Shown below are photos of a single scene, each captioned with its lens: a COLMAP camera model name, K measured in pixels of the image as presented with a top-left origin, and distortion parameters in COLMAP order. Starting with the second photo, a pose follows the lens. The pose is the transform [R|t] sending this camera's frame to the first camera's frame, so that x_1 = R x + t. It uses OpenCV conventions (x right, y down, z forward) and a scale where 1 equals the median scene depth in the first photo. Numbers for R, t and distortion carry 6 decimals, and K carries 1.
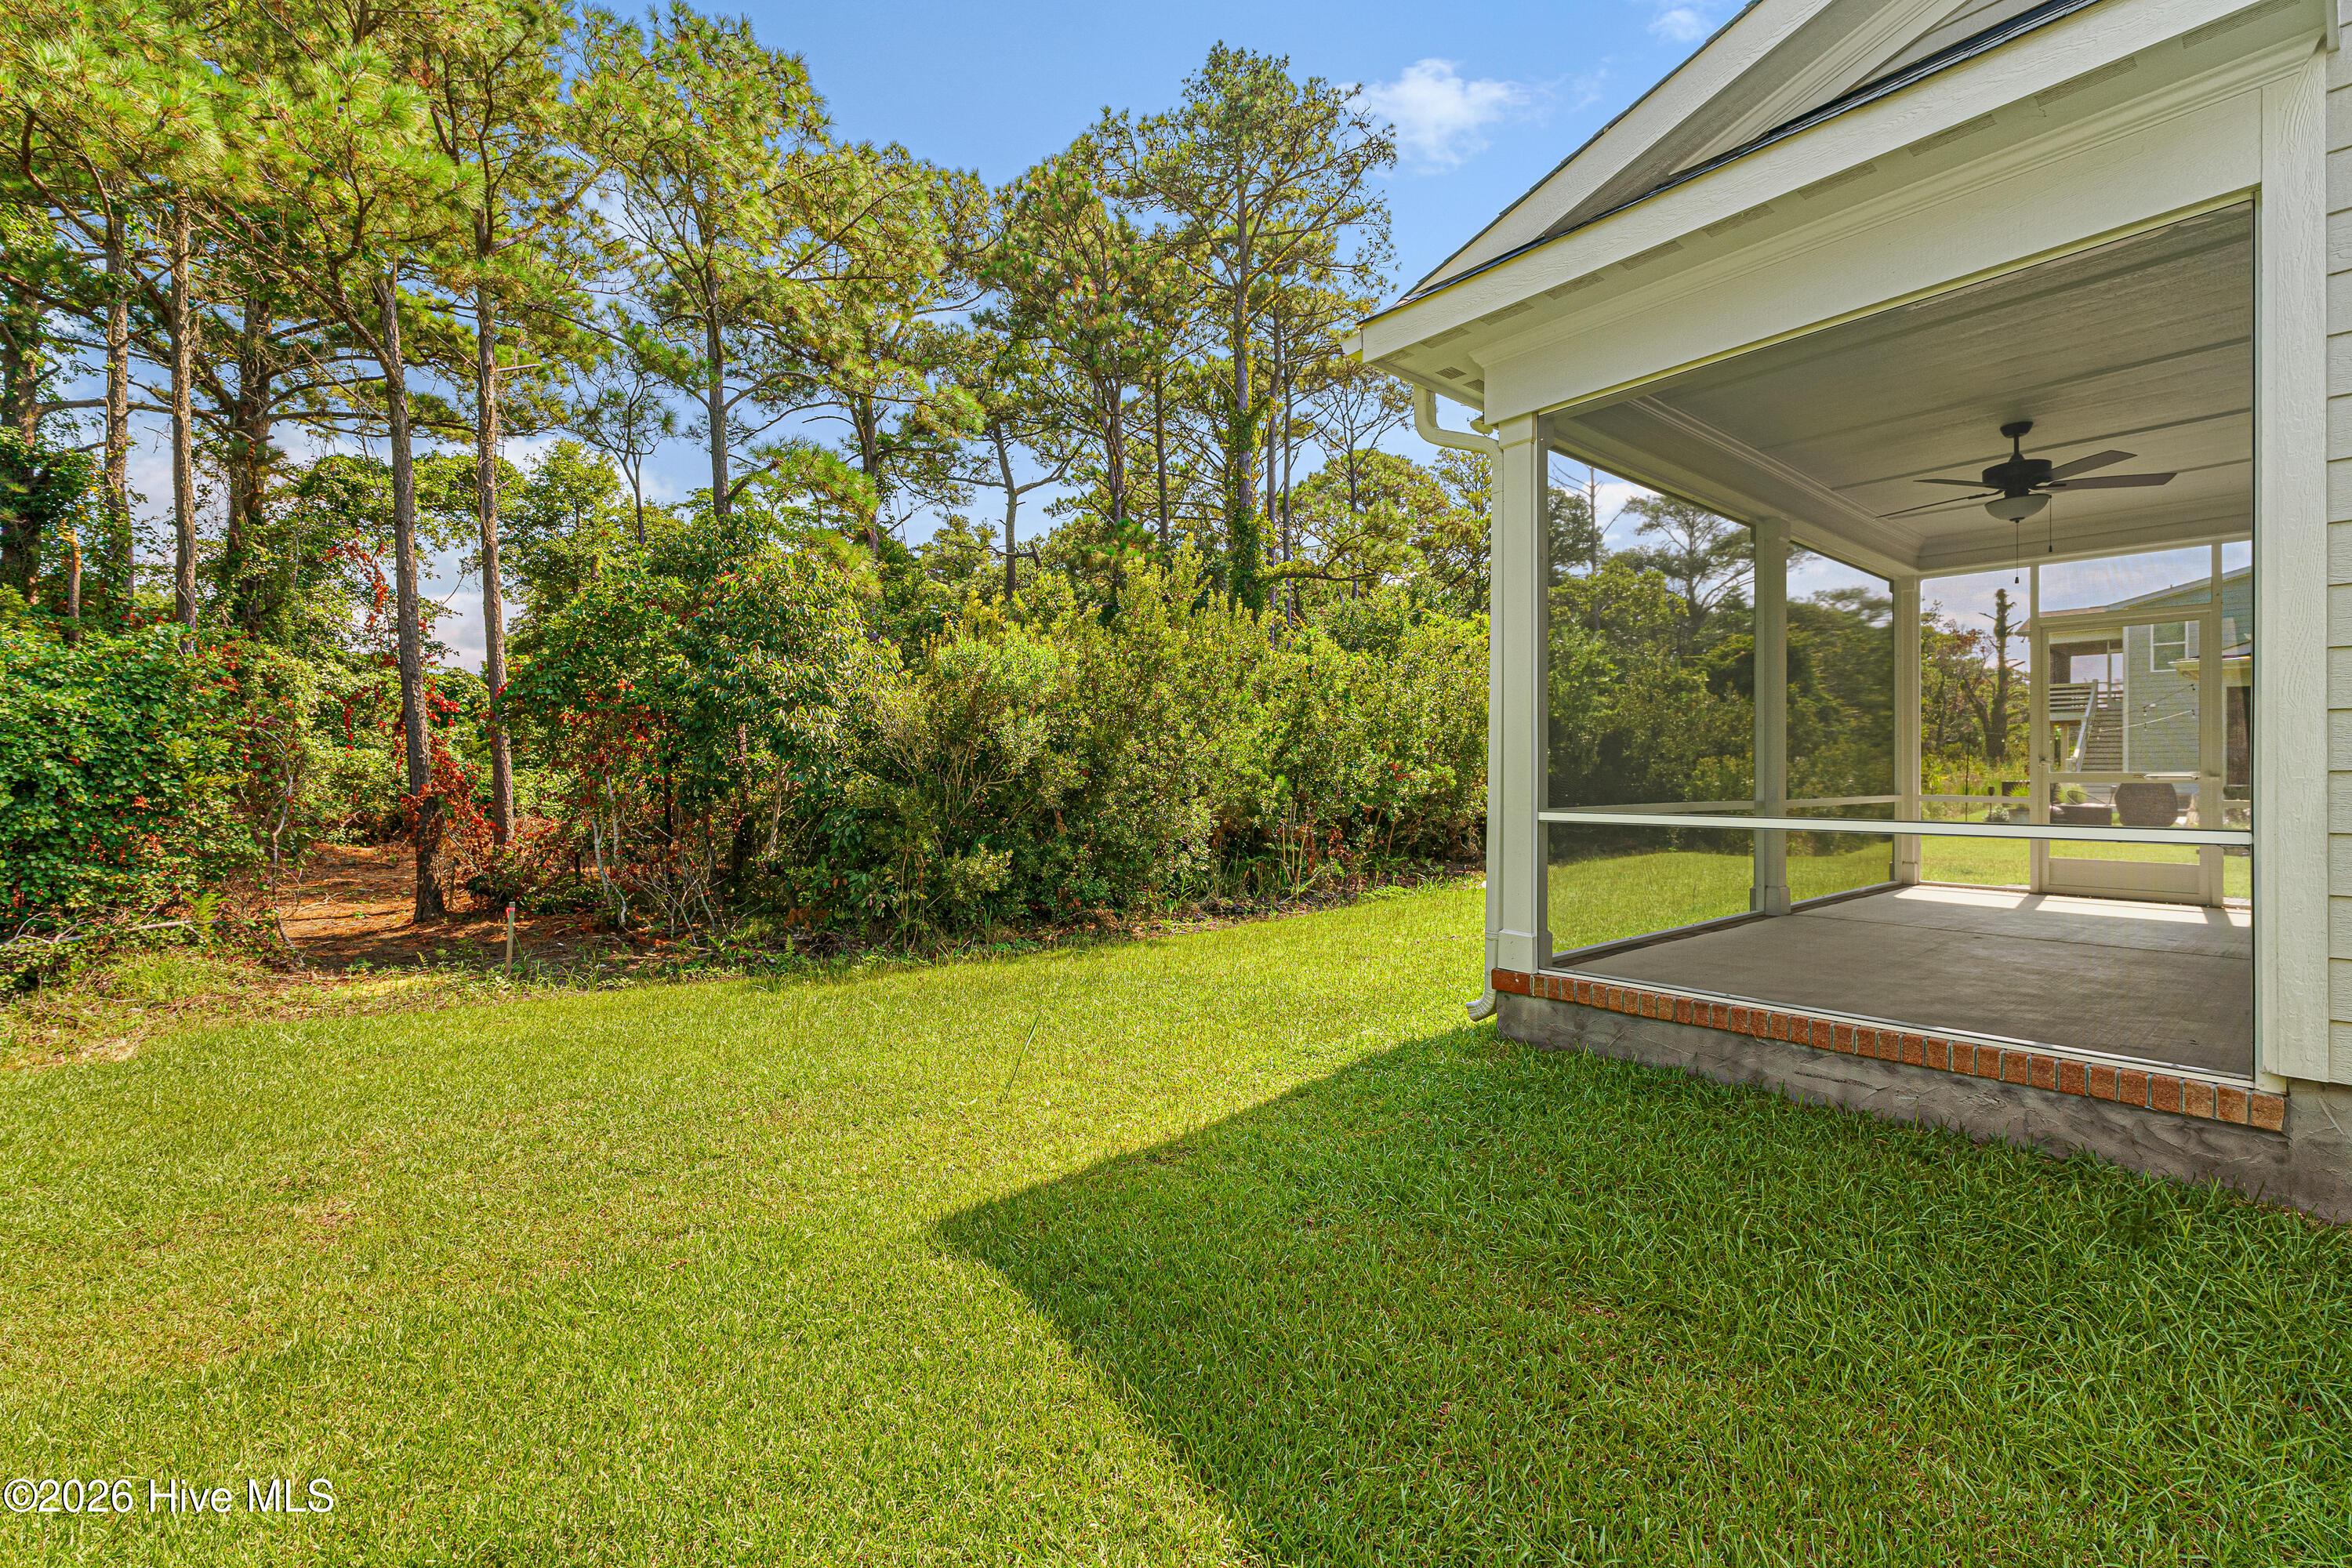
lens RADIAL K [[993.8, 0, 1173.7], [0, 993.8, 770.3], [0, 0, 1]] dist [0.001016, -0.000009]
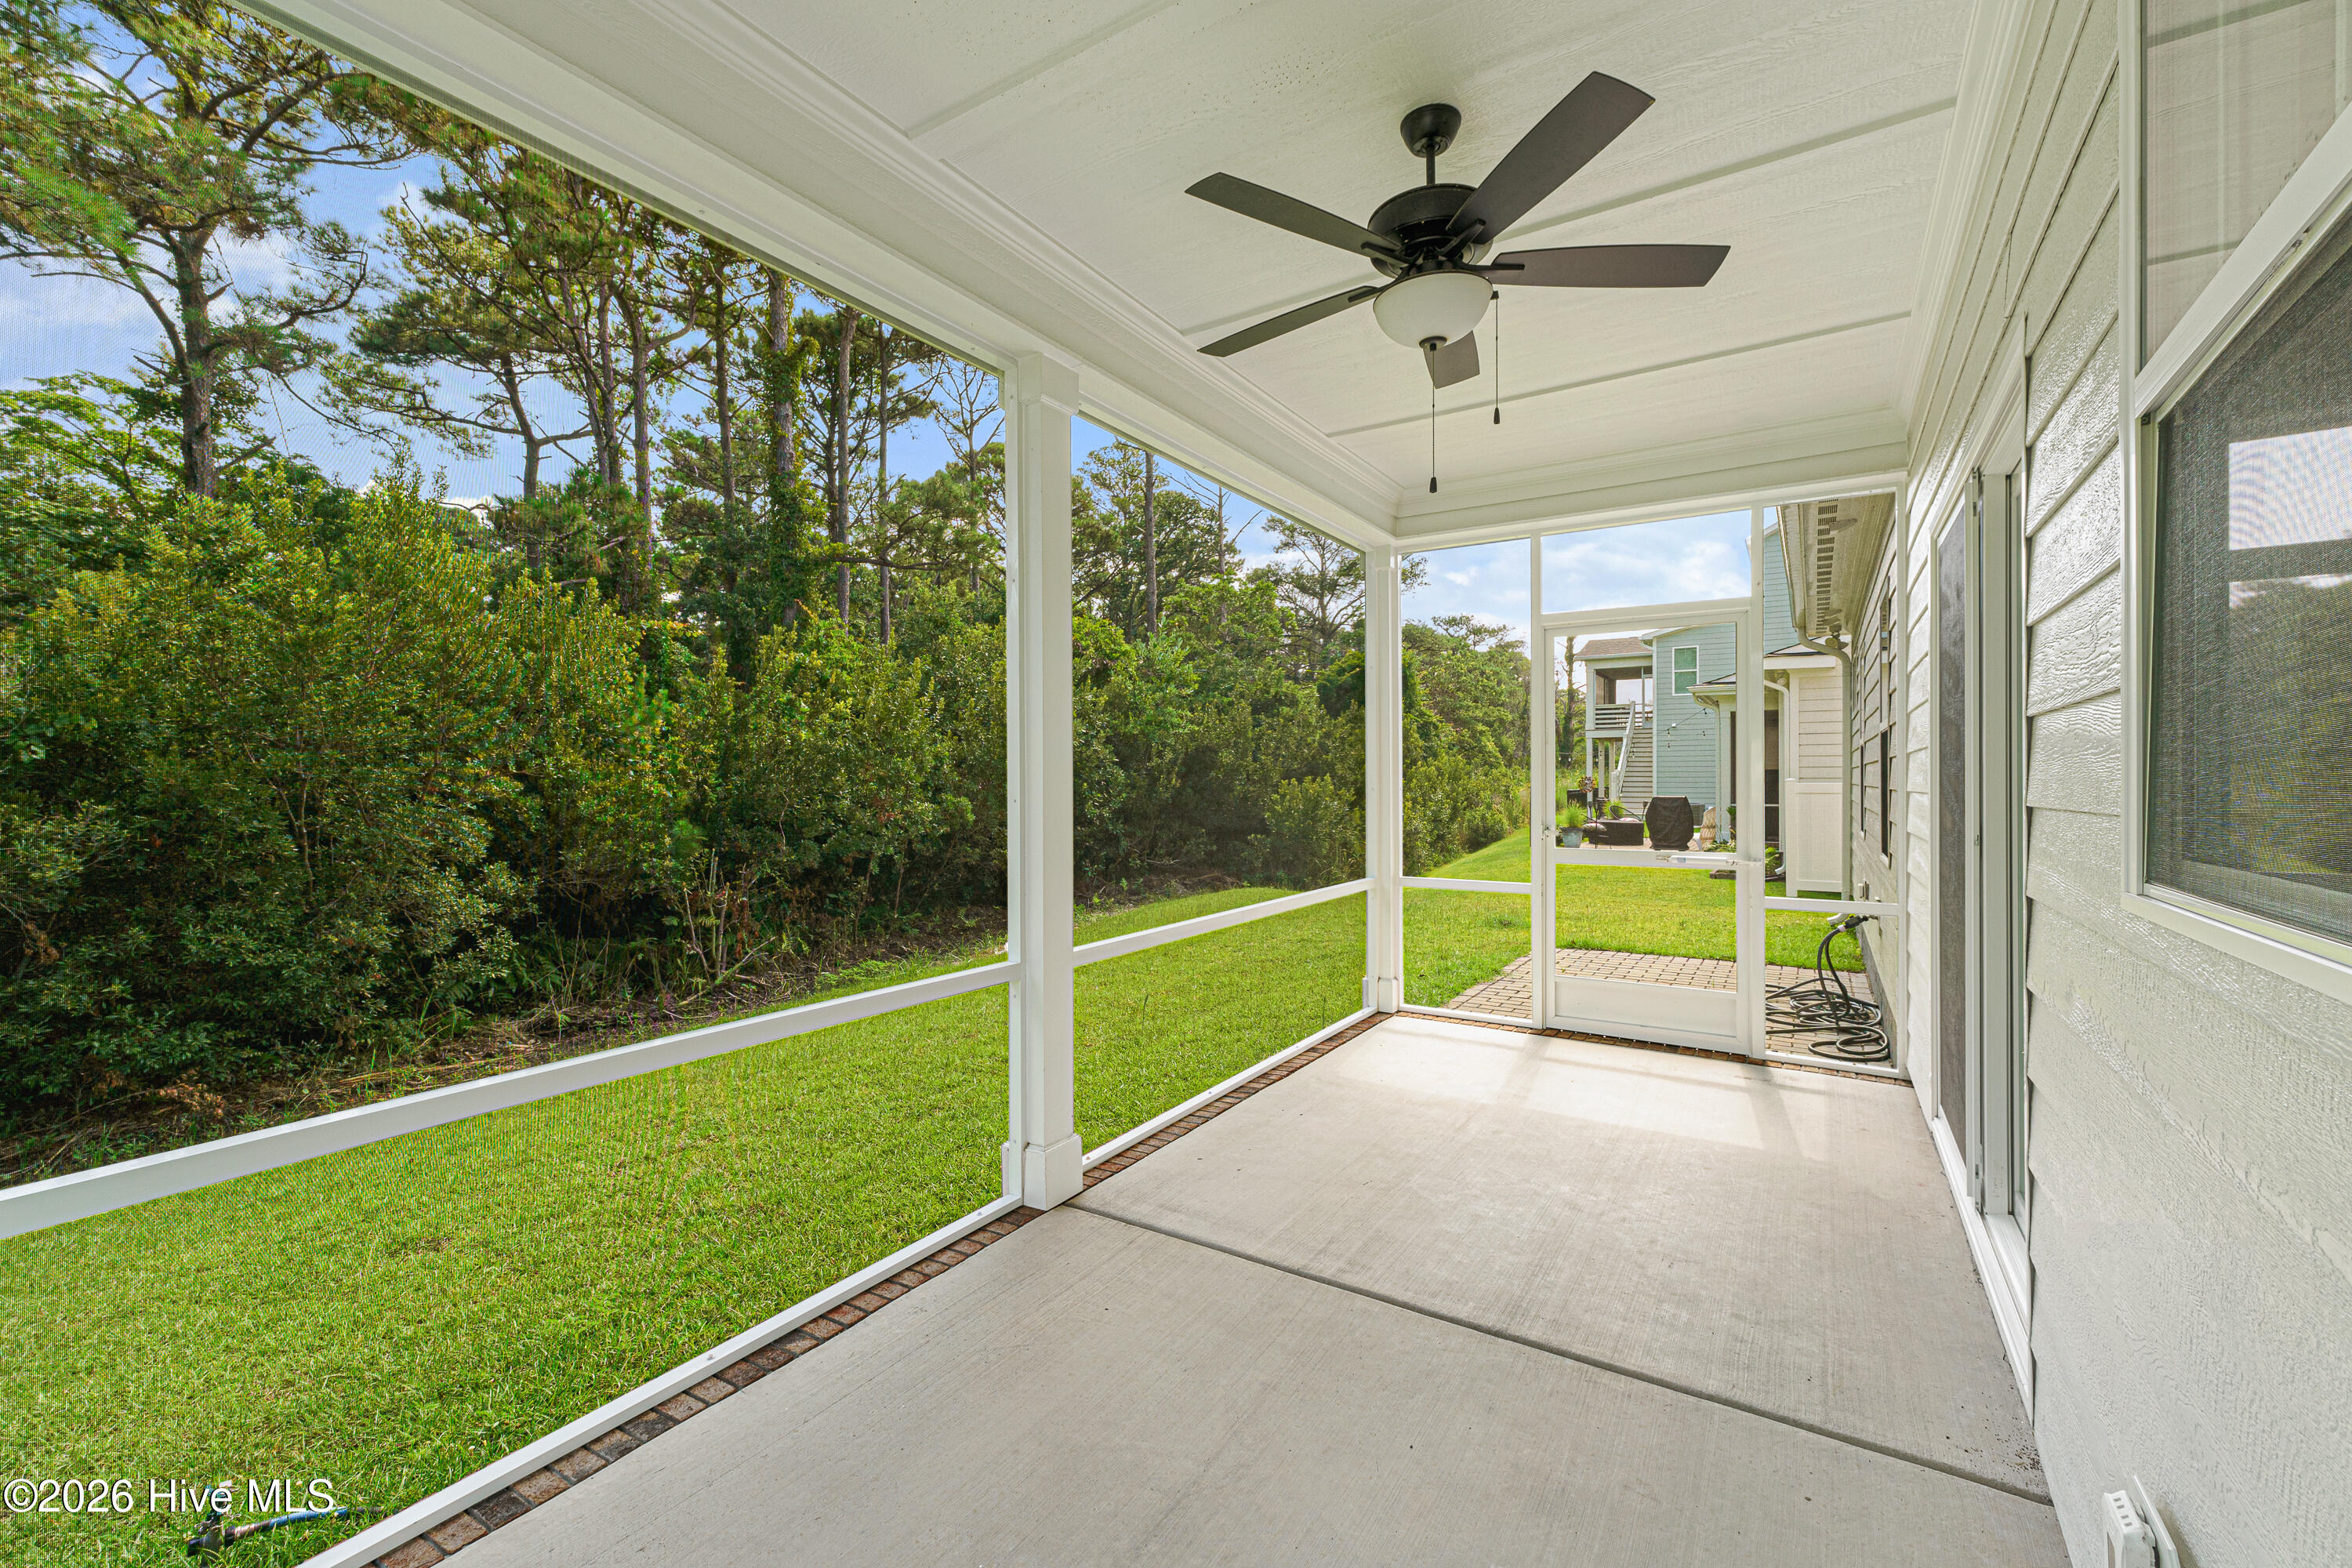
lens RADIAL K [[985.6, 0, 1176.0], [0, 985.6, 784.0], [0, 0, 1]] dist [-0.001040, -0.000092]
pose [[0.952214, -0.008427, 0.305316, 0.080556], [0.006048, 0.999944, 0.008738, -0.008834], [-0.305372, -0.006474, 0.952211, 0.082882]]
